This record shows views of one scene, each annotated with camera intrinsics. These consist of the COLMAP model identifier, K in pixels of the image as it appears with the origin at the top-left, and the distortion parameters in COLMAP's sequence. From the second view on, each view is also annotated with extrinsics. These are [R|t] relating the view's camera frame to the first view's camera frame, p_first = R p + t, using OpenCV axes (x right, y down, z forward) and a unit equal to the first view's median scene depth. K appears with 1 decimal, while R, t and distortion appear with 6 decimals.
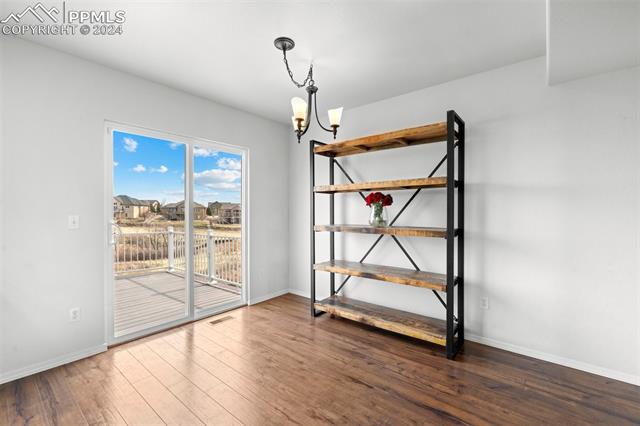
lens RADIAL K [[274.6, 0, 318.3], [0, 274.6, 212.5], [0, 0, 1]] dist [0.002233, 0.000118]
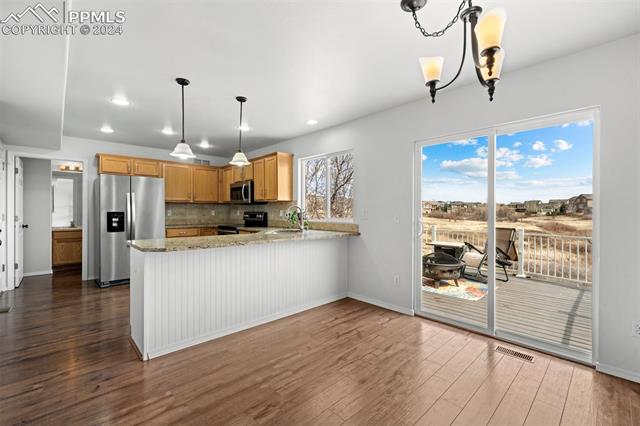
lens RADIAL K [[274.6, 0, 320.4], [0, 274.6, 213.7], [0, 0, 1]] dist [0.002233, 0.000118]
pose [[-0.134286, -0.000550, -0.990942, 0.541829], [-0.001092, 0.999999, -0.000407, 0.008572], [0.990942, 0.001027, -0.134286, 0.659789]]
